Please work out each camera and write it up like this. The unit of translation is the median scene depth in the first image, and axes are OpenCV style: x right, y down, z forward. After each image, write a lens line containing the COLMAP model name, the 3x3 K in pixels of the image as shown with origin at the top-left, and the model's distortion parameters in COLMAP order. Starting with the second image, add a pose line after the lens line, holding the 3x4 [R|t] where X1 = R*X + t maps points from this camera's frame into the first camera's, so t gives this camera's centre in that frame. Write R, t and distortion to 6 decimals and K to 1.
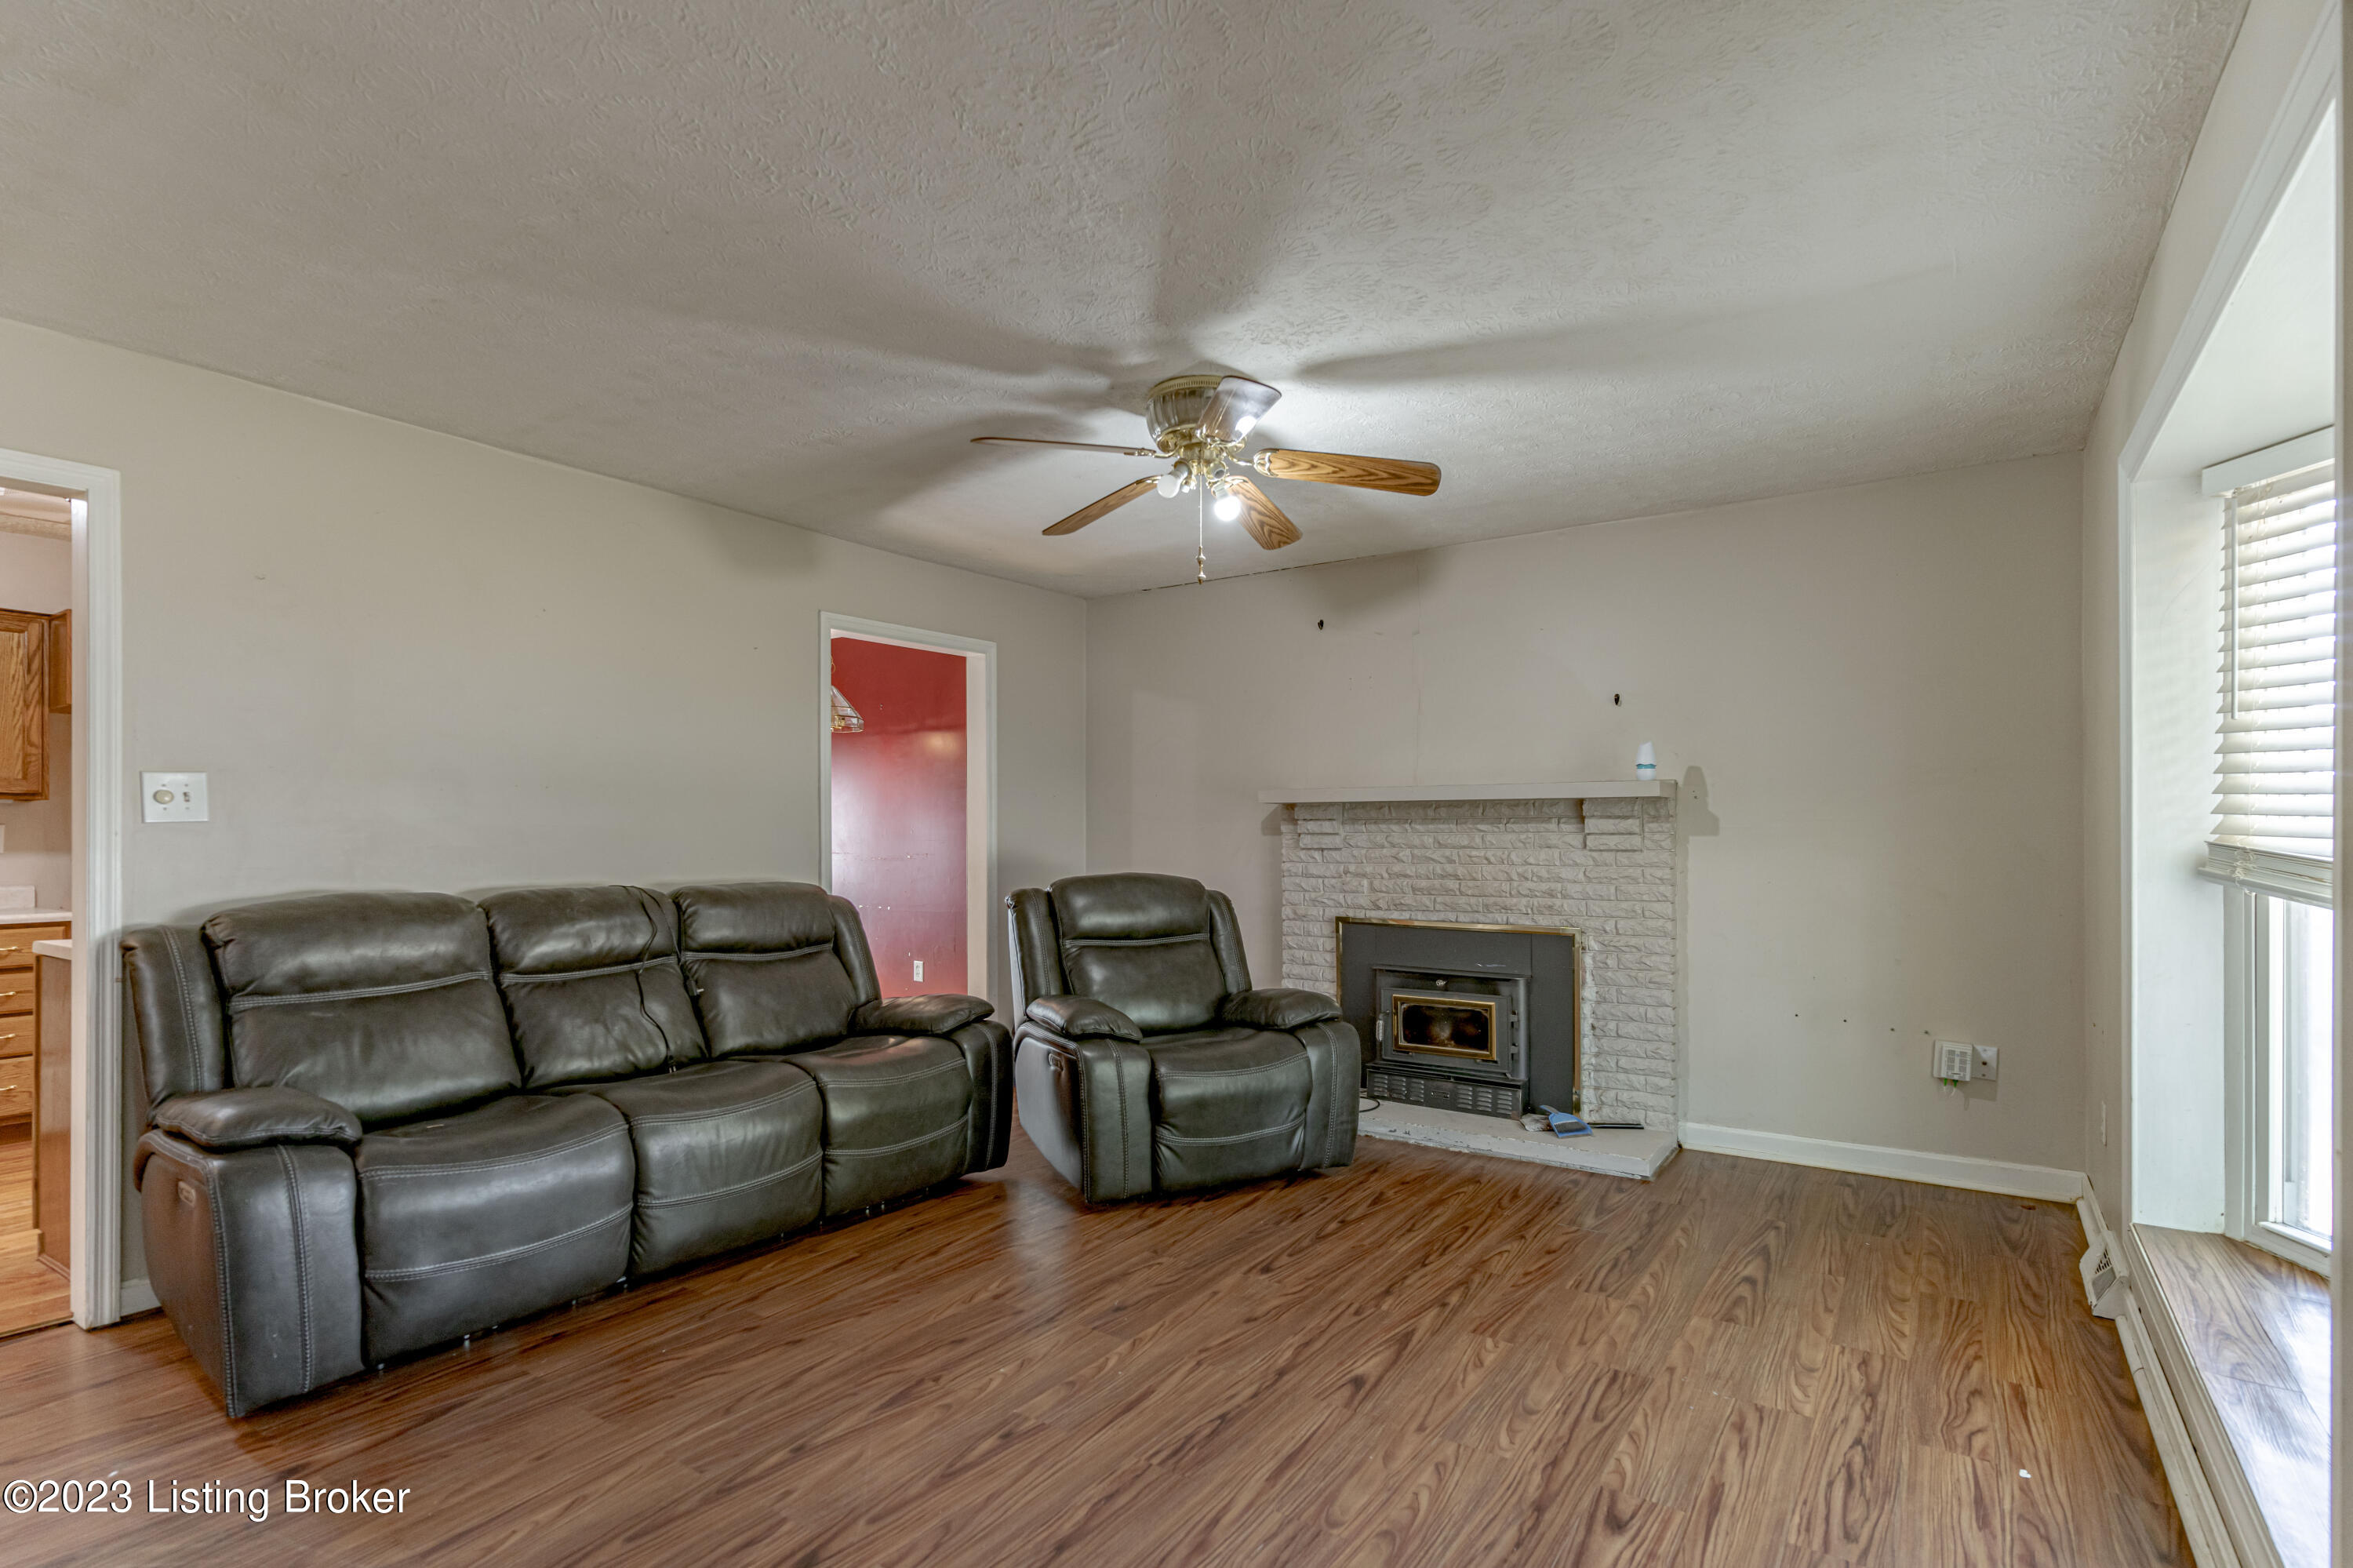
lens RADIAL K [[1150.0, 0, 1174.6], [0, 1150.0, 809.0], [0, 0, 1]] dist [0.000532, 0.000113]
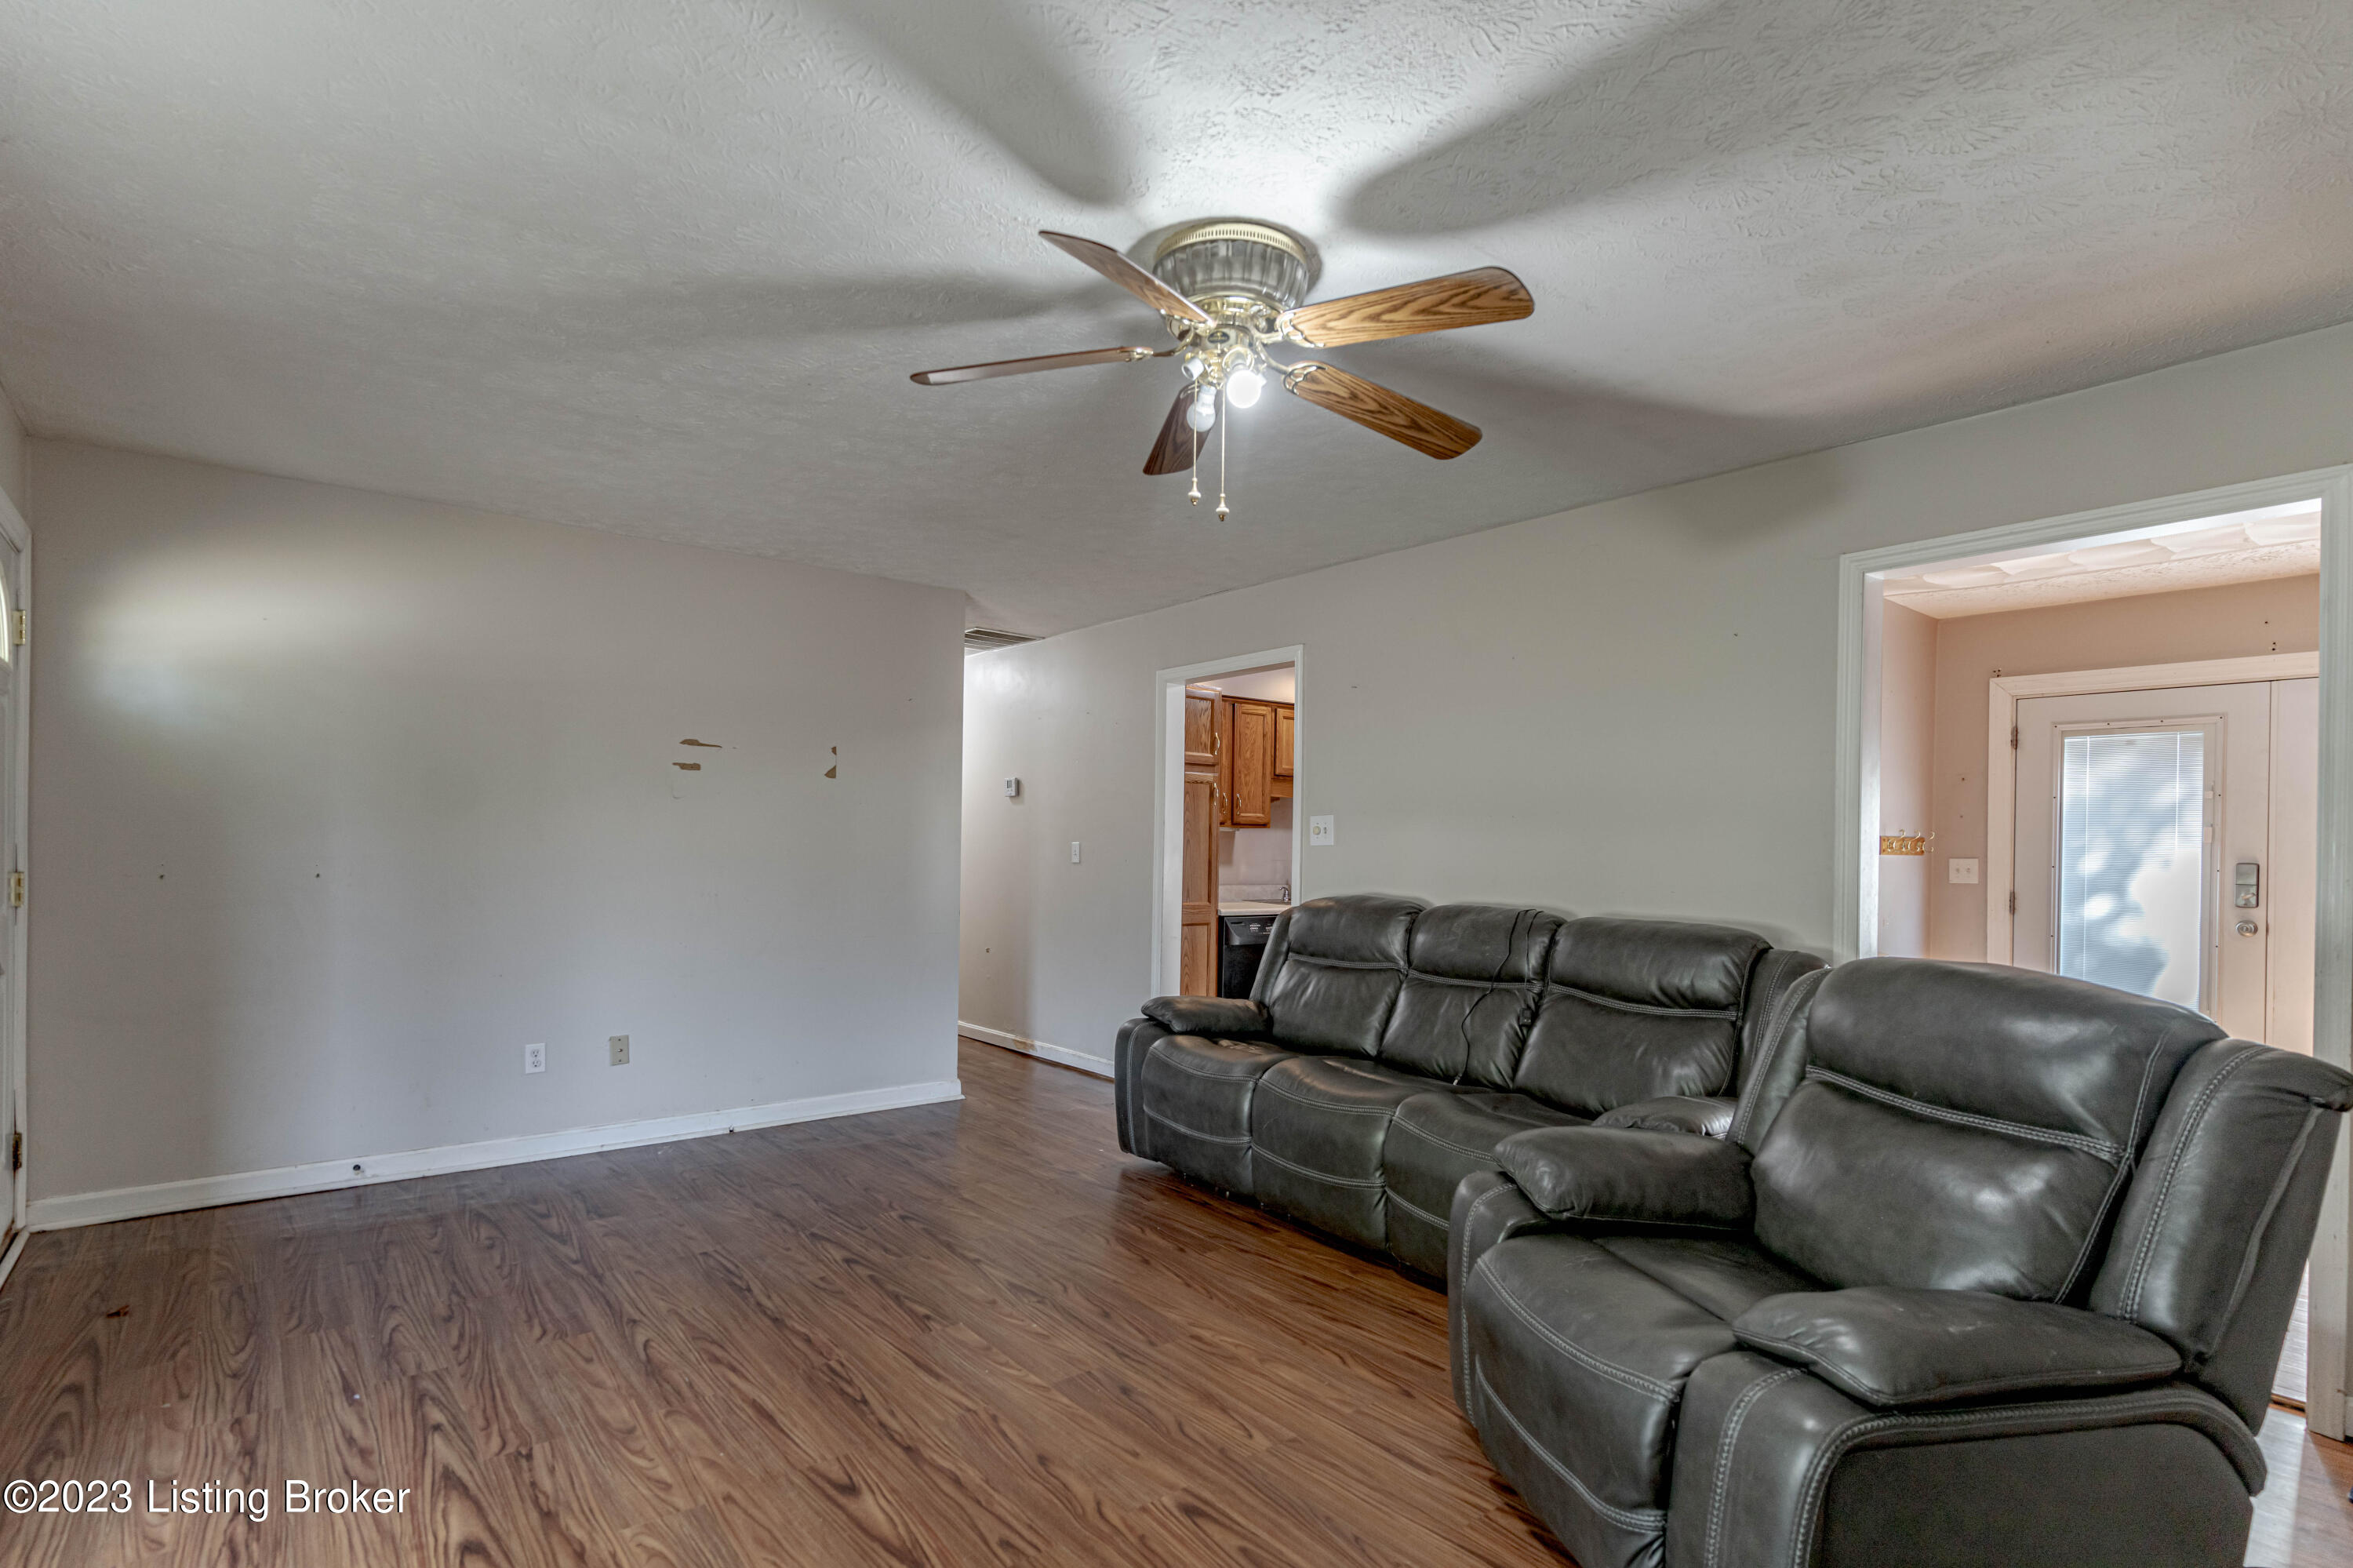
lens RADIAL K [[1150.0, 0, 1153.6], [0, 1150.0, 835.1], [0, 0, 1]] dist [0.000532, 0.000113]
pose [[-0.306144, -0.007715, -0.951954, 0.894115], [0.001690, 0.999961, -0.008648, 0.011083], [0.951984, -0.004257, -0.306119, 1.446558]]
